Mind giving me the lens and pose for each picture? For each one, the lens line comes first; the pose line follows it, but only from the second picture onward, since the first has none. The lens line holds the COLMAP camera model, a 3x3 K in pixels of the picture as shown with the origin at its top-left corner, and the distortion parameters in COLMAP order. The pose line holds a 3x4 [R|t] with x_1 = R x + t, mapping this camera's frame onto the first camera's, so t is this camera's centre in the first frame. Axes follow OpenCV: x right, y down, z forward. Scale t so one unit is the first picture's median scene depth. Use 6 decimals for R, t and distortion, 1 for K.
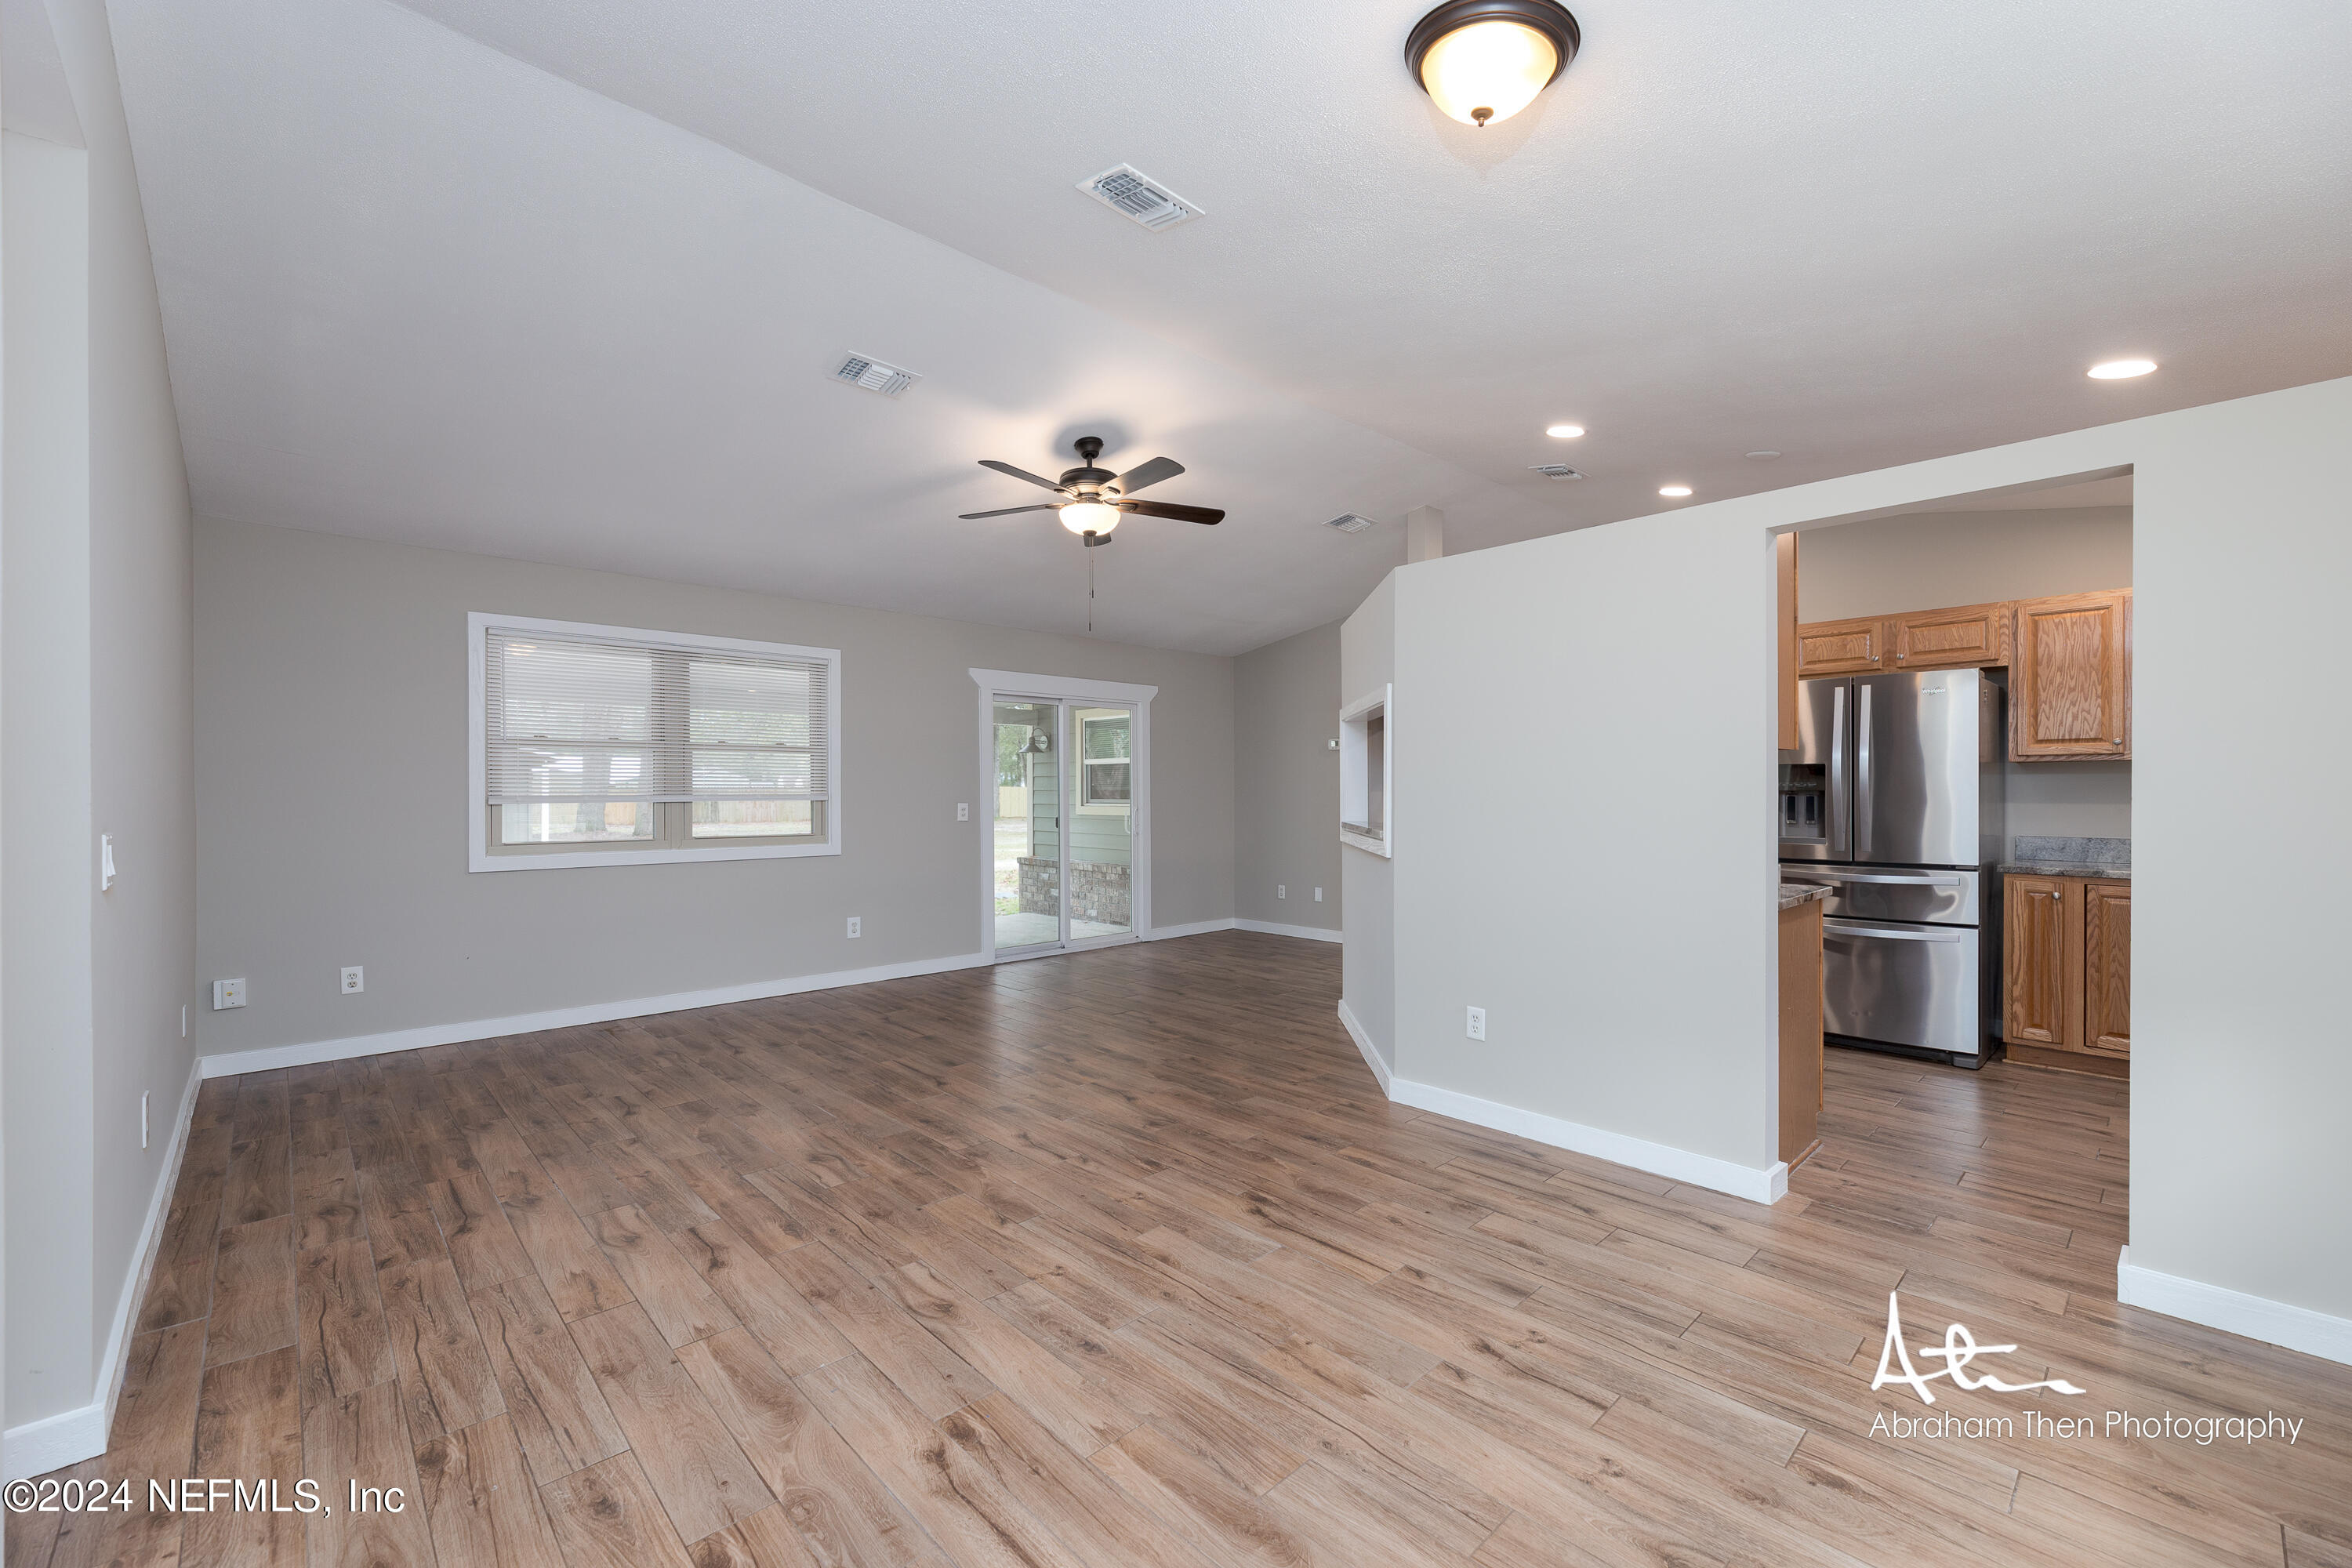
lens RADIAL K [[958.3, 0, 1171.4], [0, 958.3, 785.9], [0, 0, 1]] dist [0.000042, 0.000691]
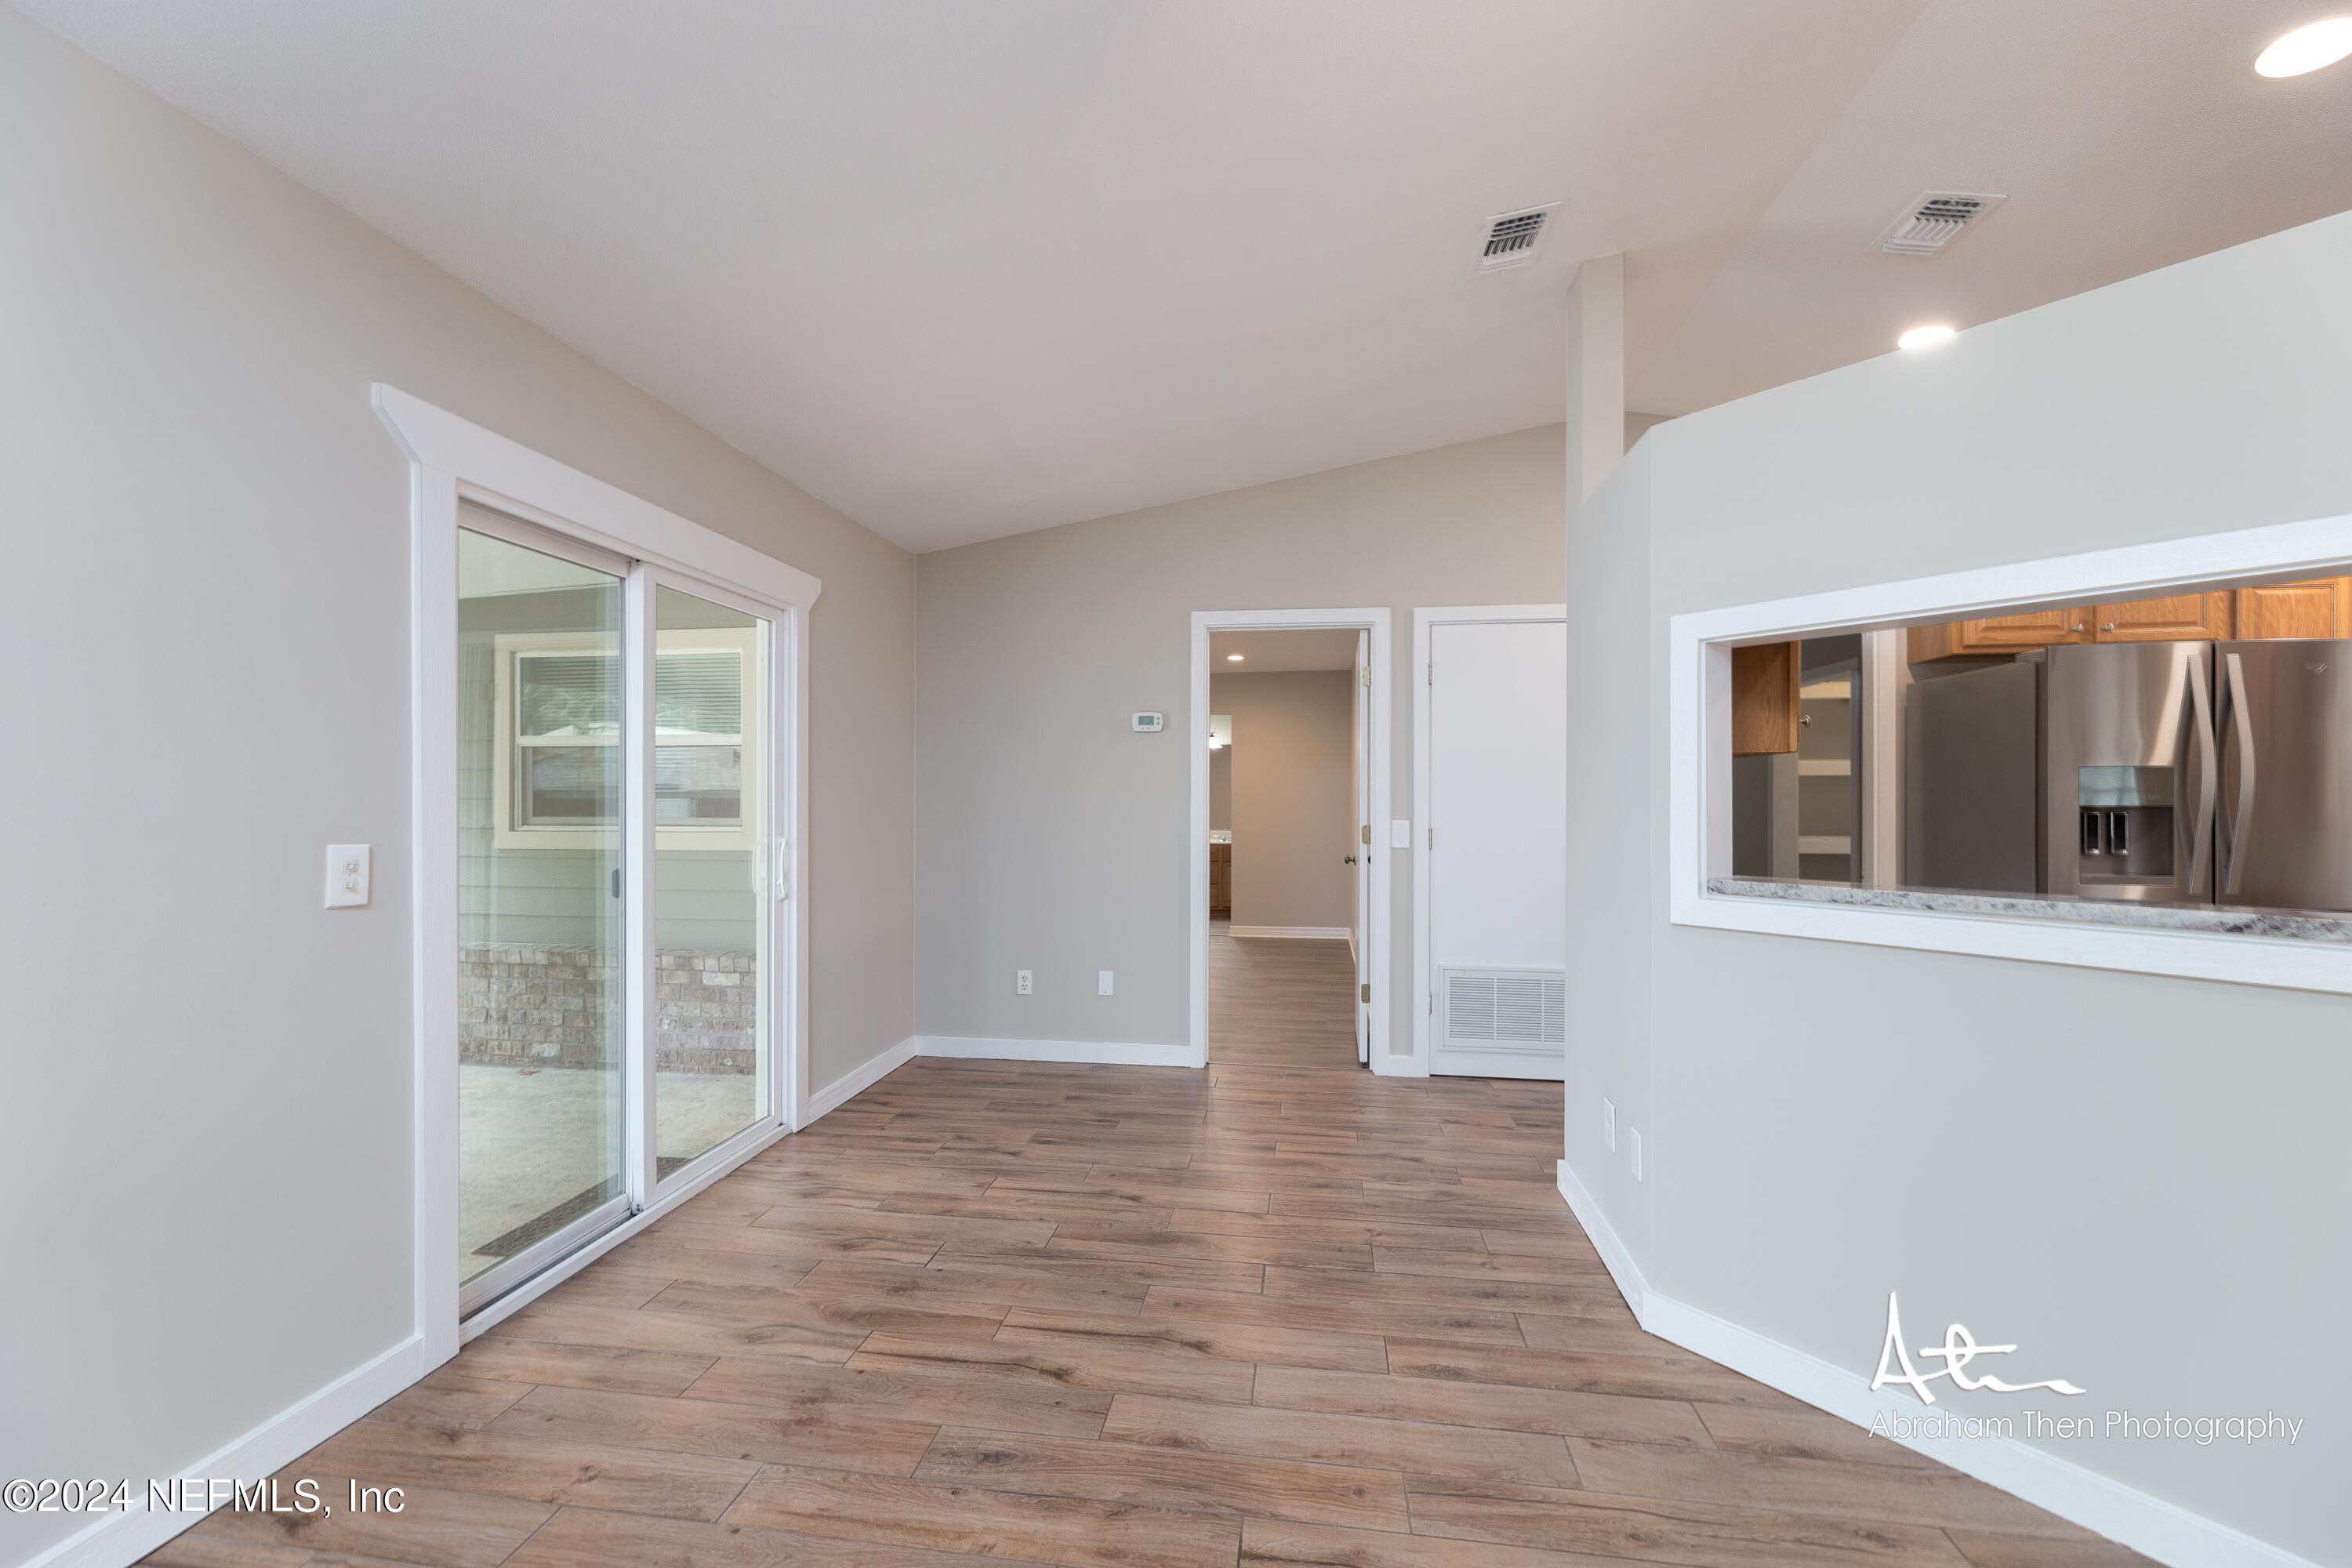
lens RADIAL K [[958.3, 0, 1174.2], [0, 958.3, 795.3], [0, 0, 1]] dist [0.000042, 0.000691]
pose [[0.776115, 0.006358, 0.630559, -0.331460], [-0.006494, 0.999977, -0.002090, 0.003096], [-0.630557, -0.002473, 0.776139, 1.019120]]
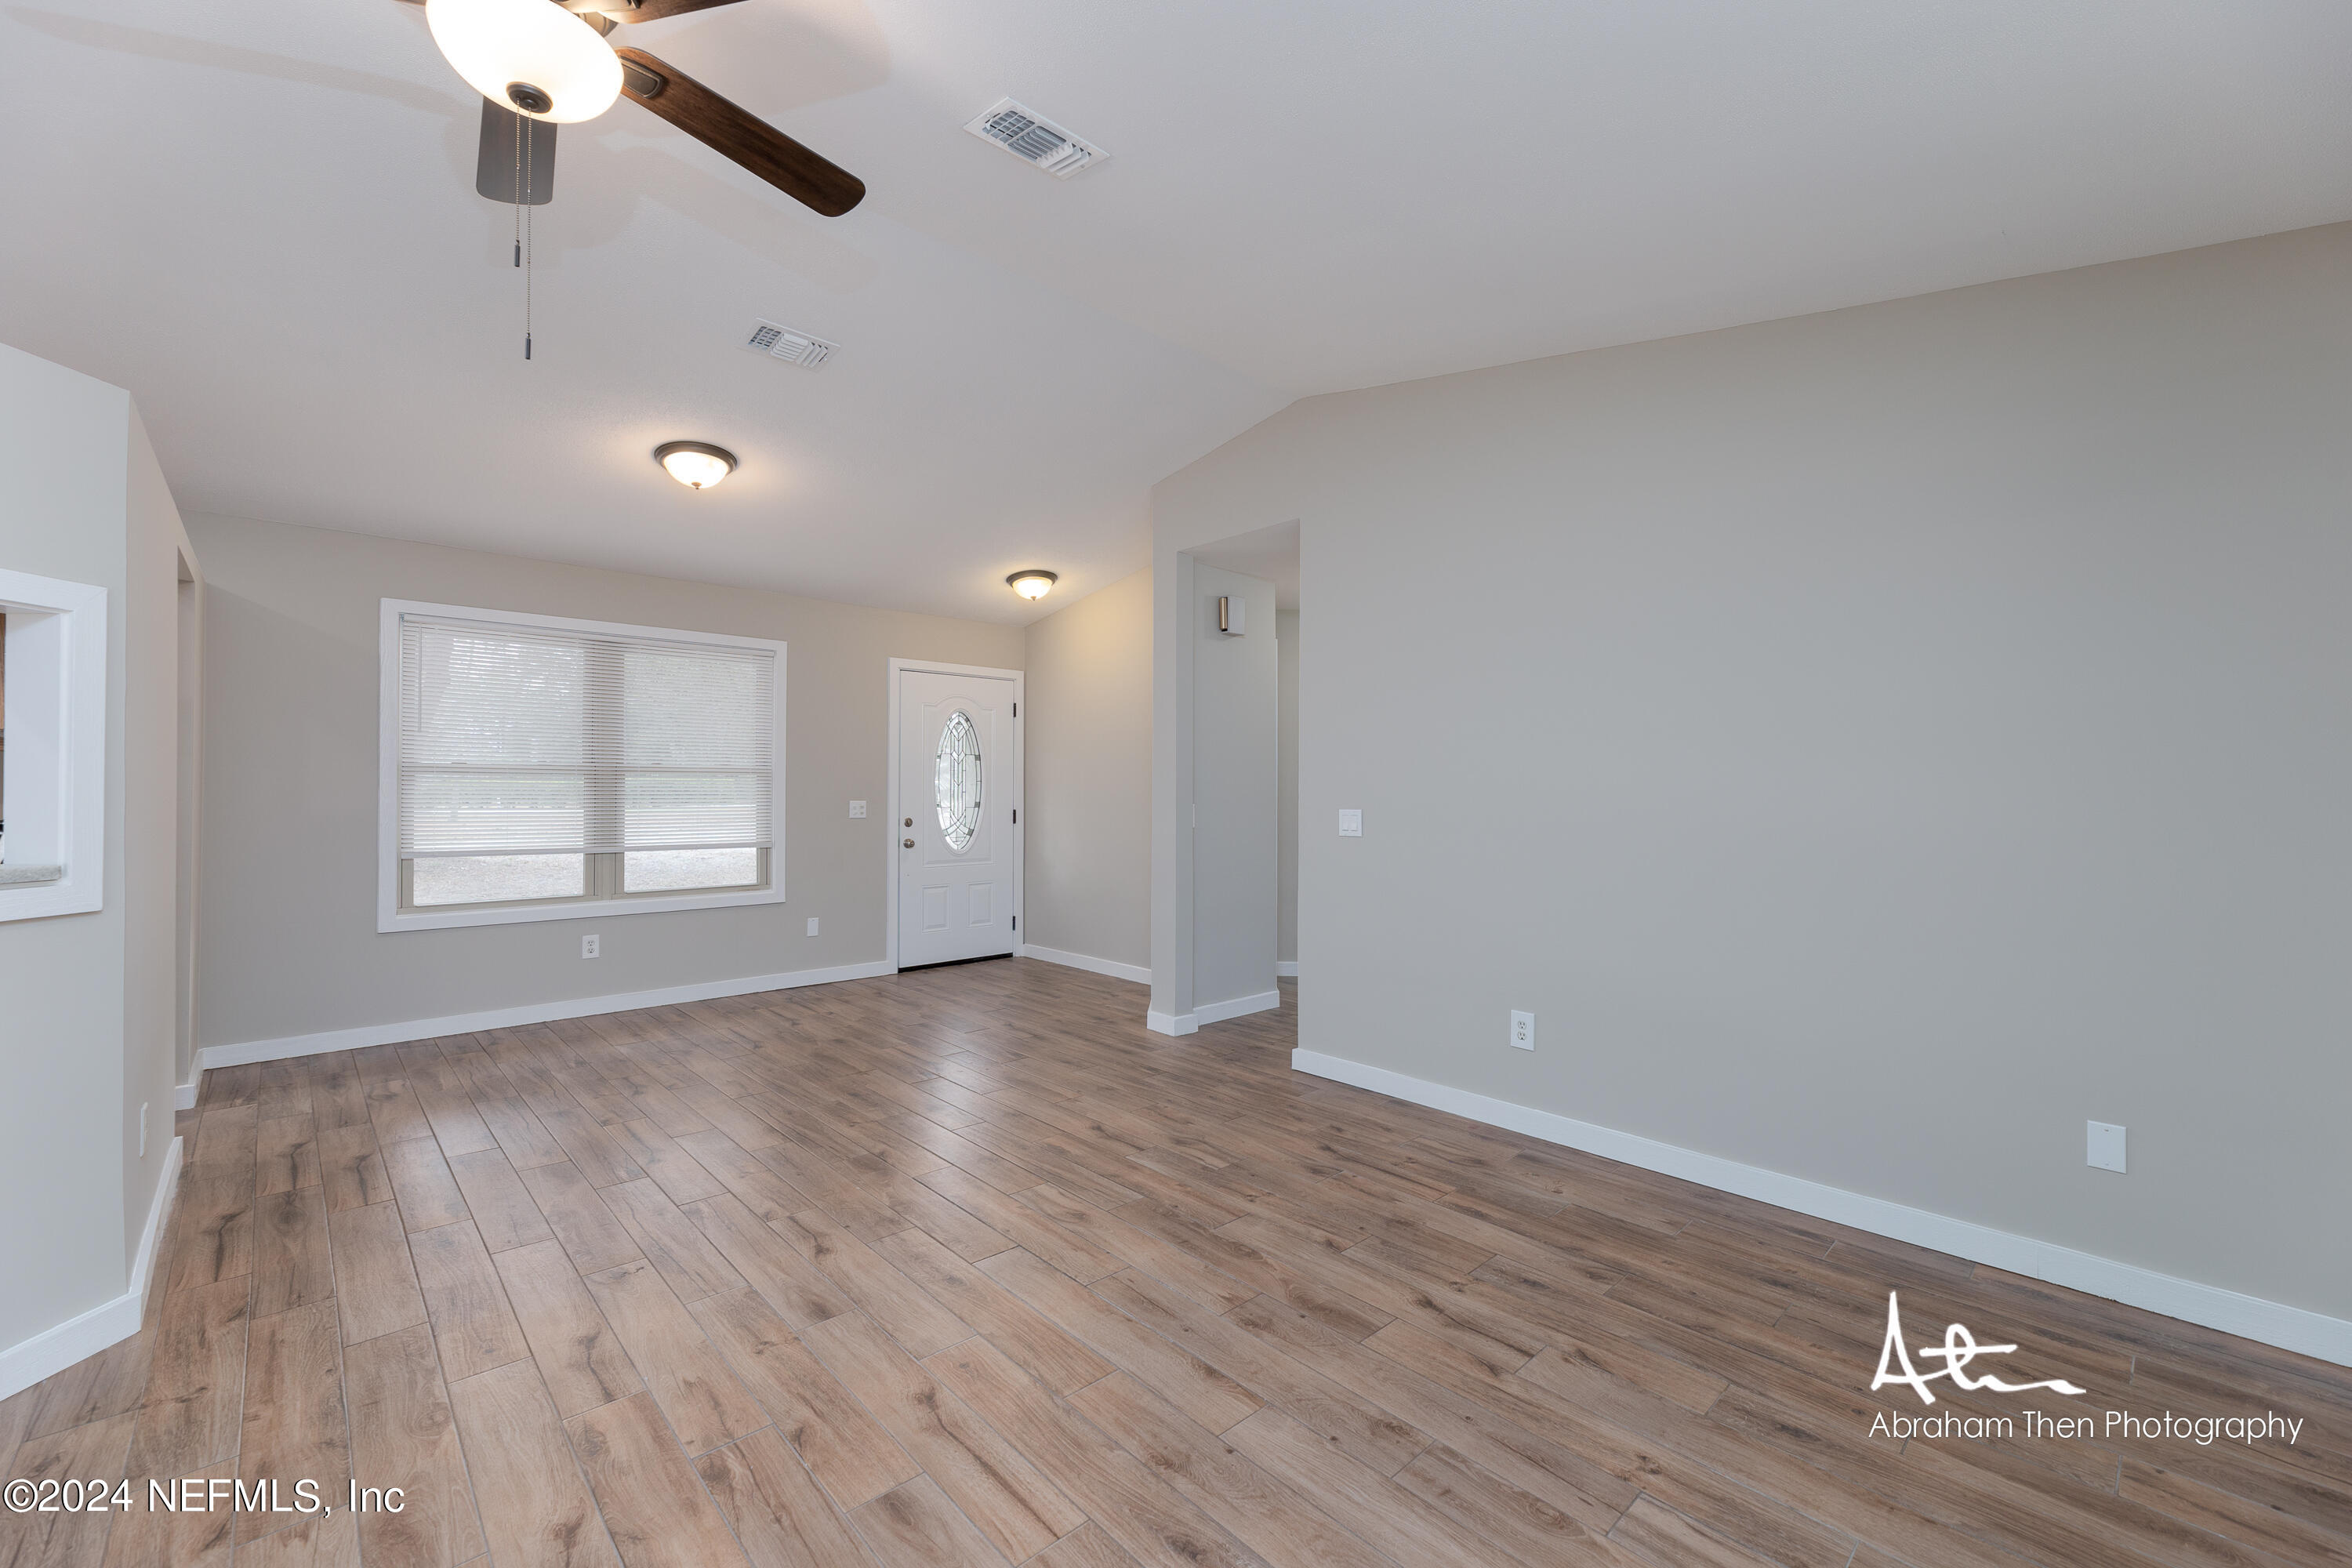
lens RADIAL K [[958.3, 0, 1186.9], [0, 958.3, 795.5], [0, 0, 1]] dist [0.000042, 0.000691]
pose [[-0.999938, -0.001065, -0.011073, -0.360304], [-0.001095, 0.999996, 0.002737, 0.006659], [0.011070, 0.002749, -0.999935, 1.463889]]
